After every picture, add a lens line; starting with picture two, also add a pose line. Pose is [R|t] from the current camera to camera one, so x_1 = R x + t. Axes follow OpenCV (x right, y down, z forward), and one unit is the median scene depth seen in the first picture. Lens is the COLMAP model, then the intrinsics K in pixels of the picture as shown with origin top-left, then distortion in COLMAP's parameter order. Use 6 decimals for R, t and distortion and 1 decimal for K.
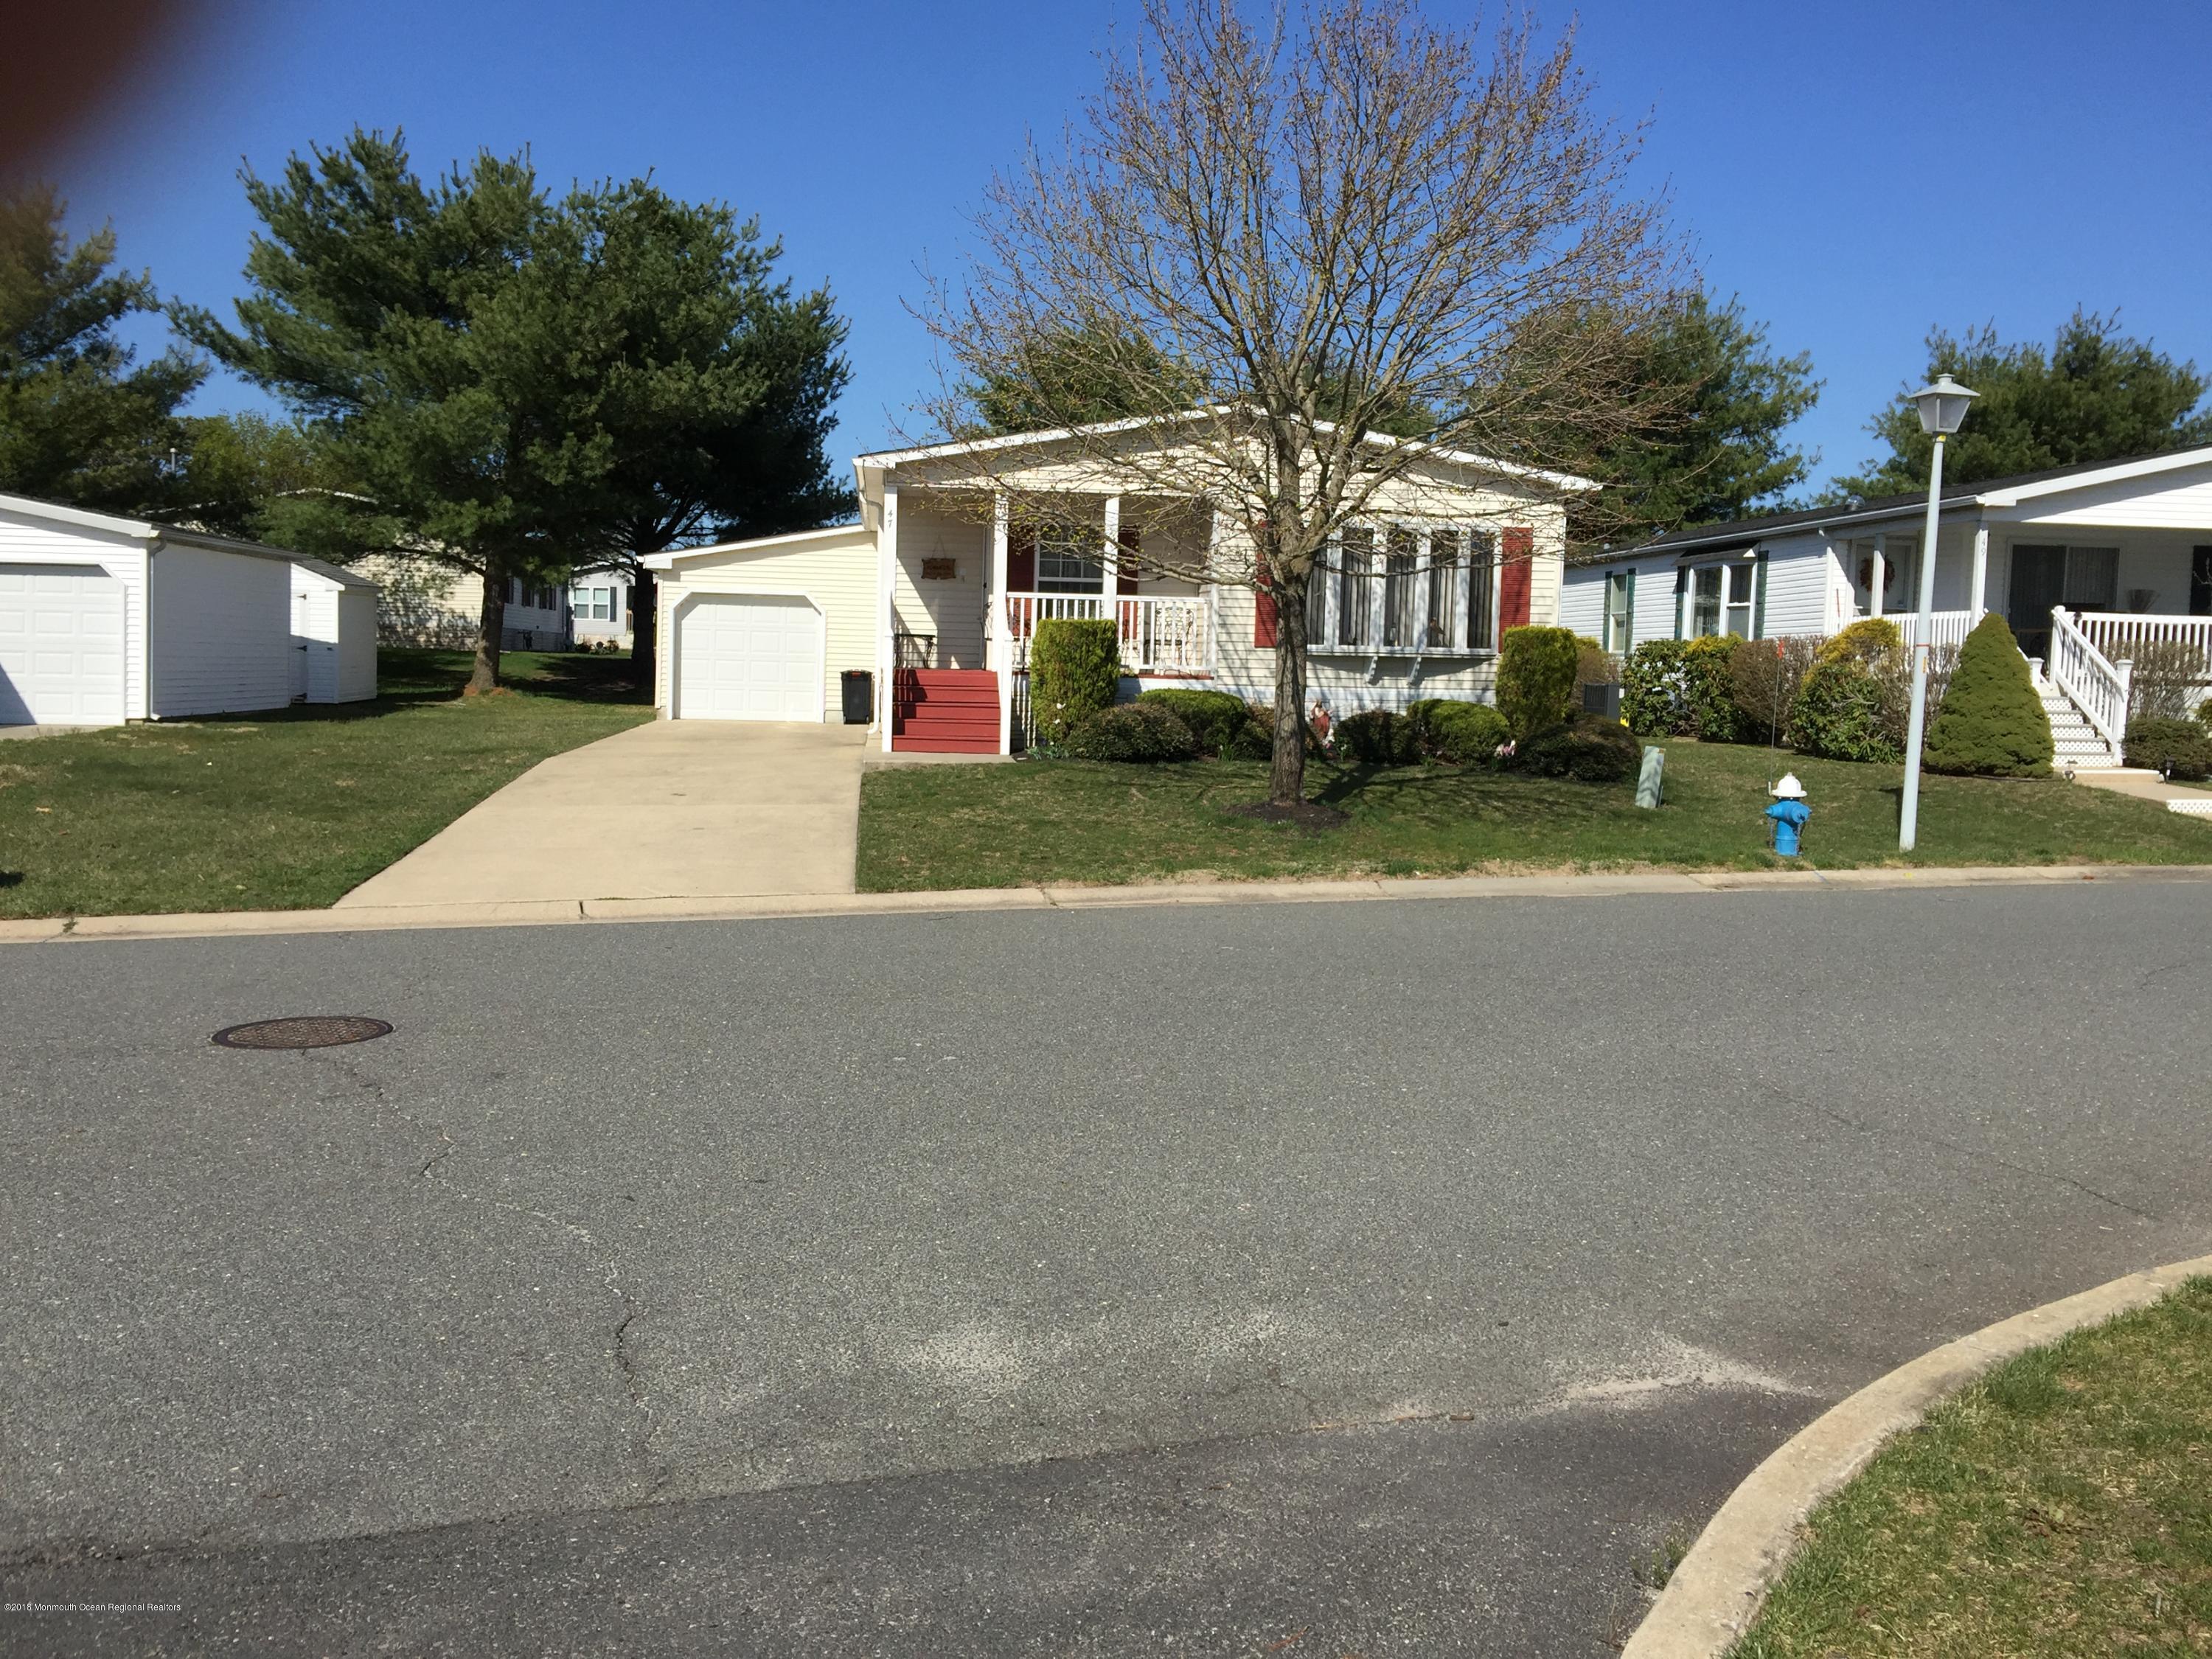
lens RADIAL K [[1904.5, 0, 1105.3], [0, 1904.5, 829.5], [0, 0, 1]] dist [0.006663, -0.002721]
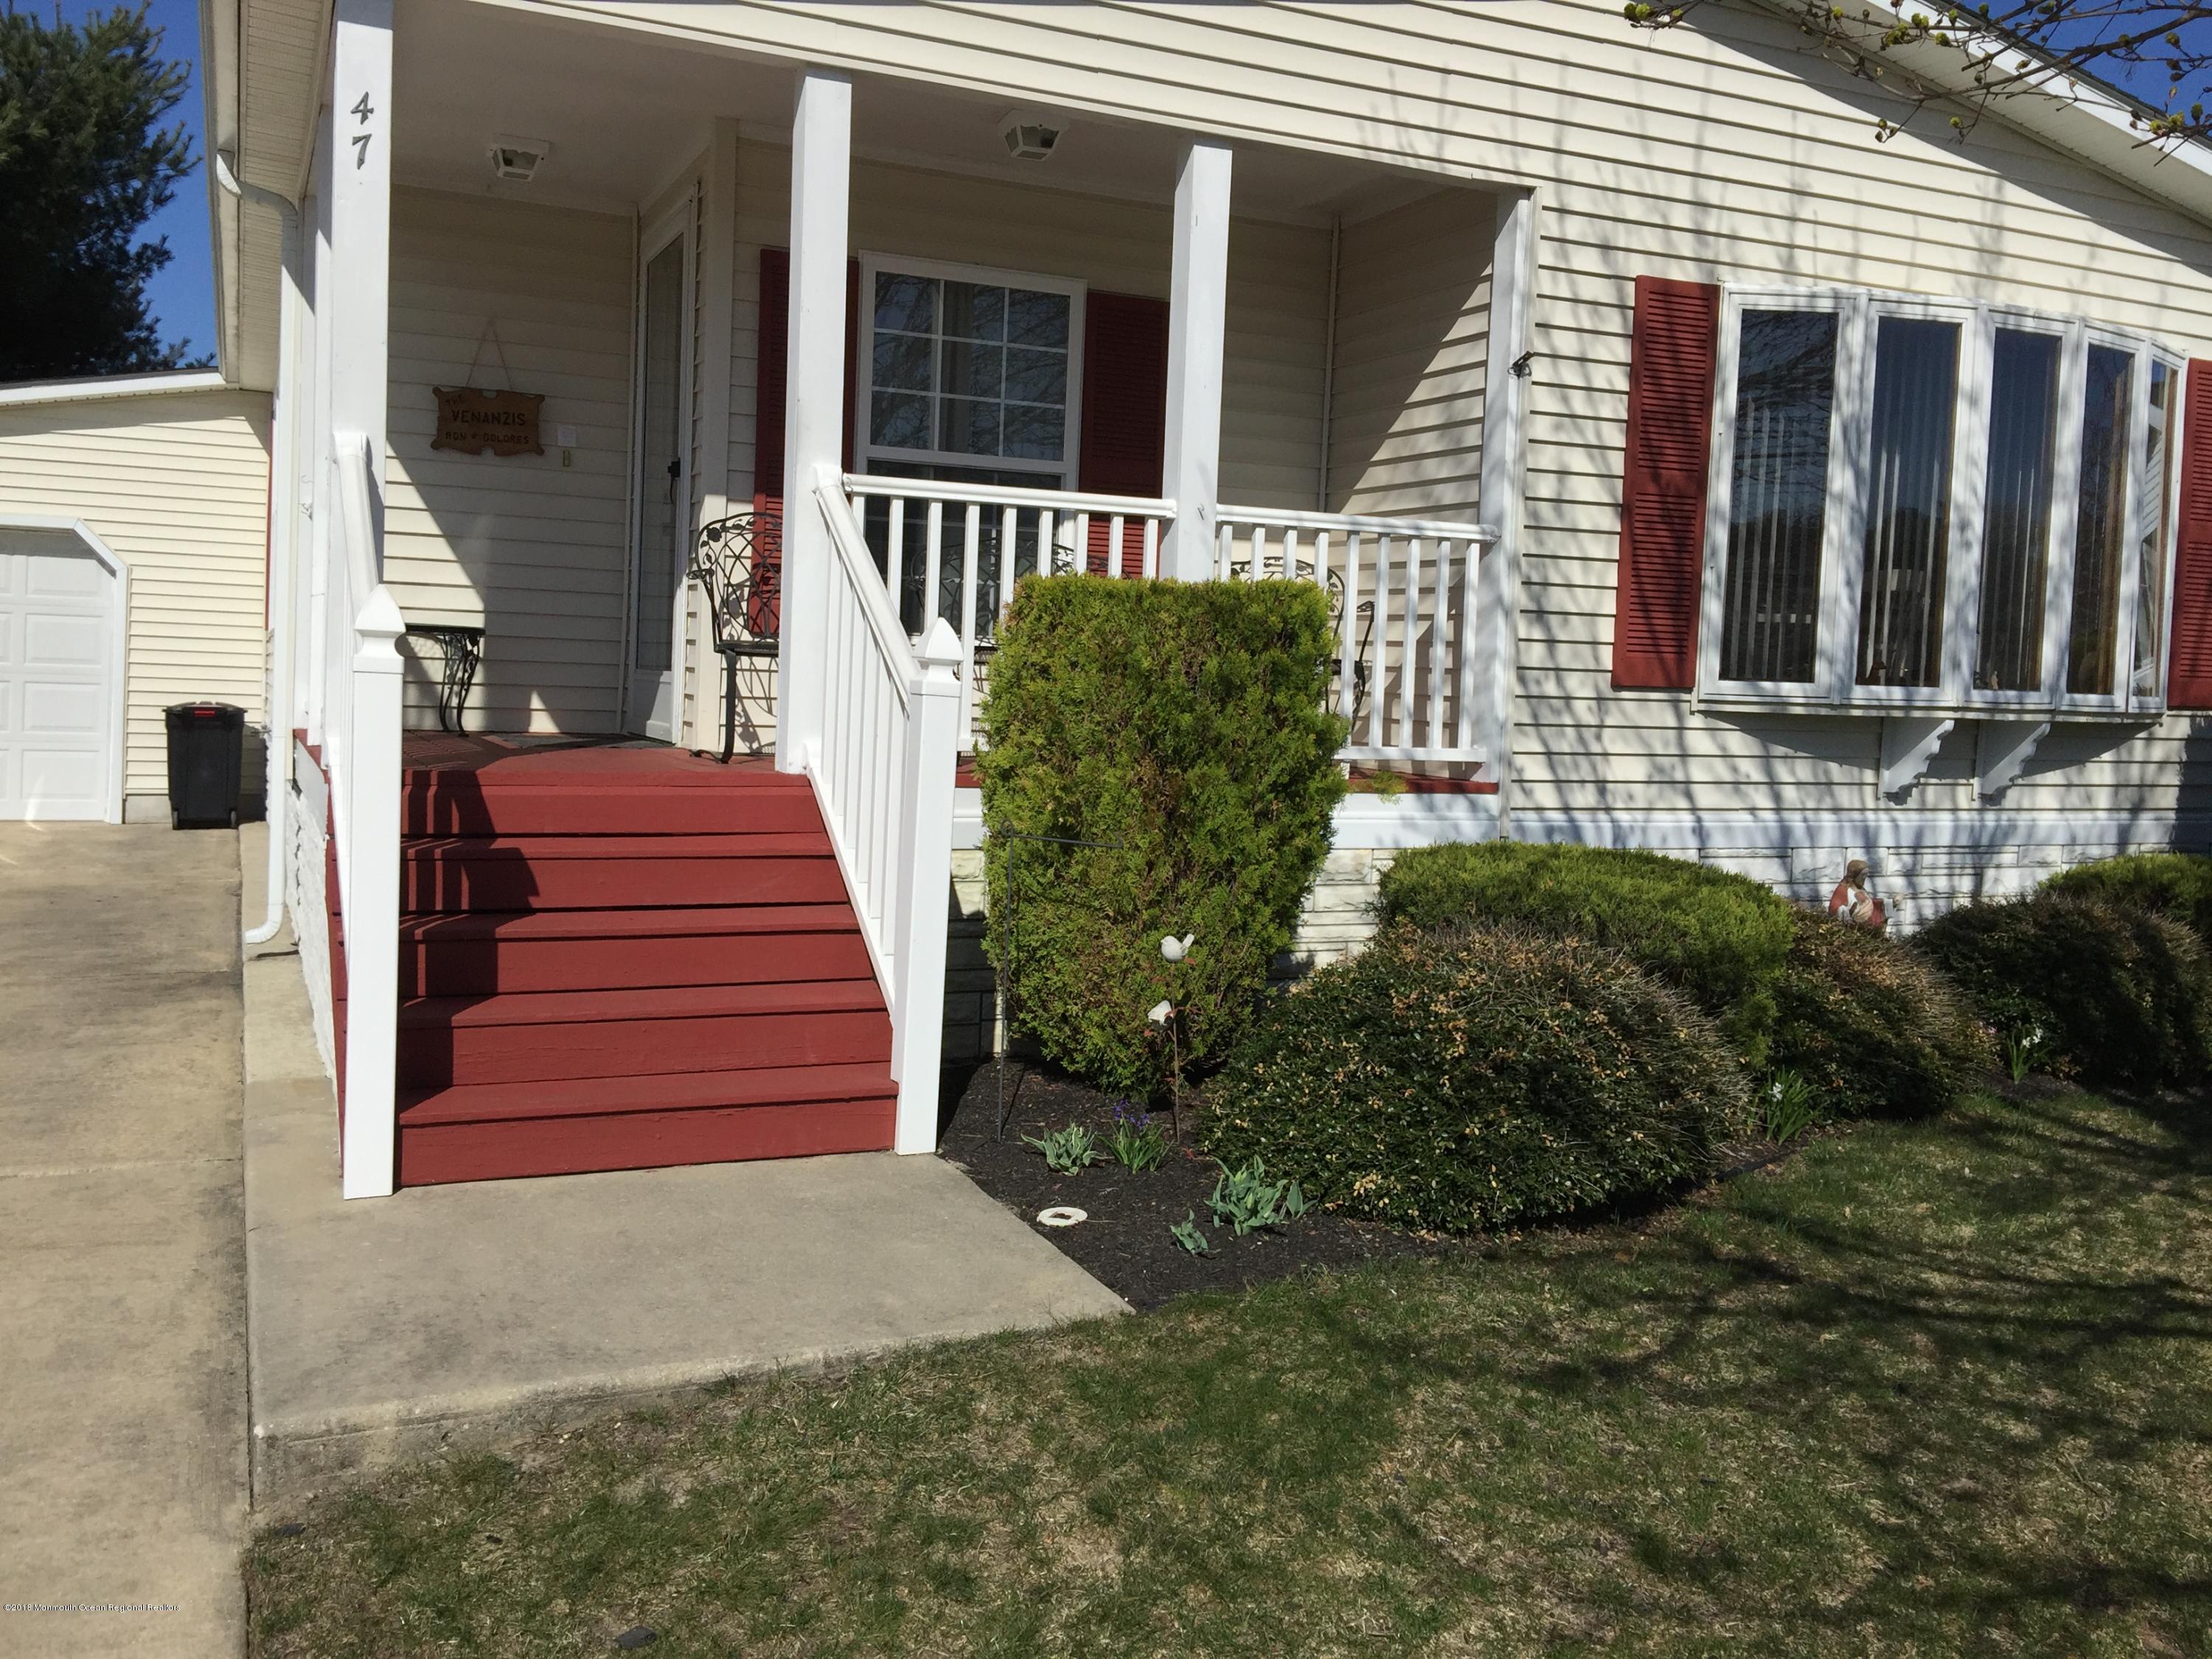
lens RADIAL K [[1904.5, 0, 1129.2], [0, 1904.5, 774.6], [0, 0, 1]] dist [0.006663, -0.002721]
pose [[0.948932, -0.005197, 0.315438, -0.094423], [0.013959, 0.999577, -0.025524, -0.074020], [-0.315171, 0.028624, 0.948603, 0.723160]]
